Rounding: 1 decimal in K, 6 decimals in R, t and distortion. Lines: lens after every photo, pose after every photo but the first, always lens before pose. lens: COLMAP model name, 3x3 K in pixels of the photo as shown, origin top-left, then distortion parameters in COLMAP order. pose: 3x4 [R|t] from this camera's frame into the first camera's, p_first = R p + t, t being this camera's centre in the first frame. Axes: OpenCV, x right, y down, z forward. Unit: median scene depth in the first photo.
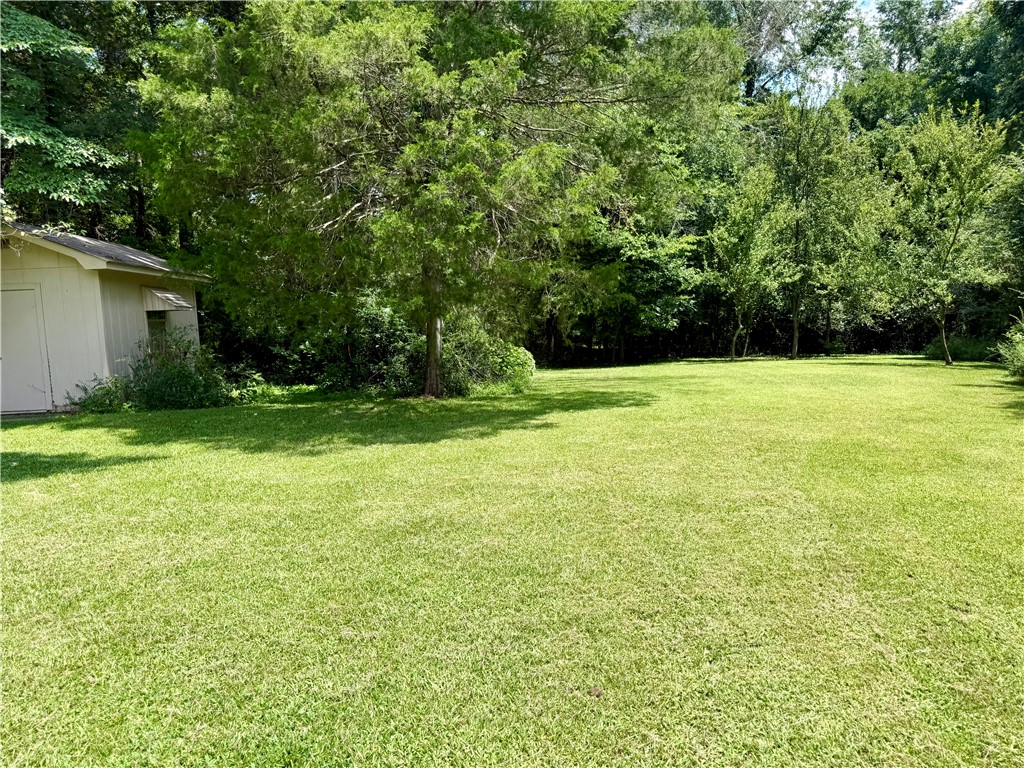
lens RADIAL K [[695.6, 0, 512.1], [0, 695.6, 392.4], [0, 0, 1]] dist [0.005670, -0.047620]
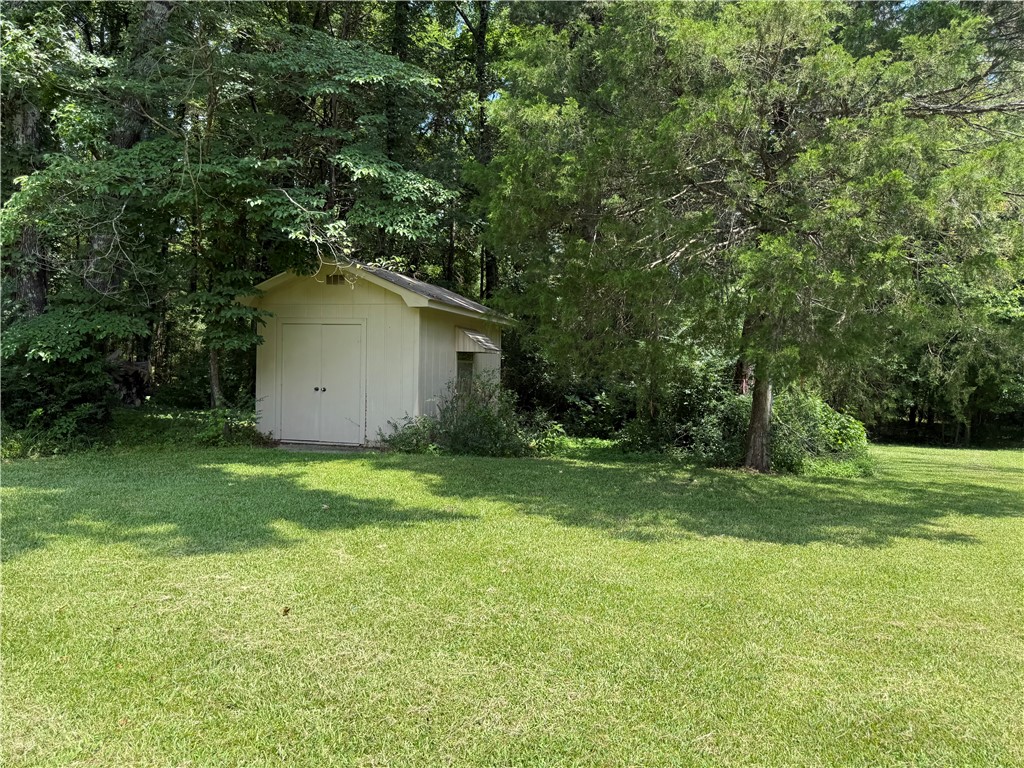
lens RADIAL K [[695.6, 0, 512.1], [0, 695.6, 392.4], [0, 0, 1]] dist [0.005670, -0.047620]
pose [[0.927008, 0.069192, -0.368603, -0.116529], [-0.096820, 0.993670, -0.056970, -0.014530], [0.362328, 0.088500, 0.927840, 0.157071]]
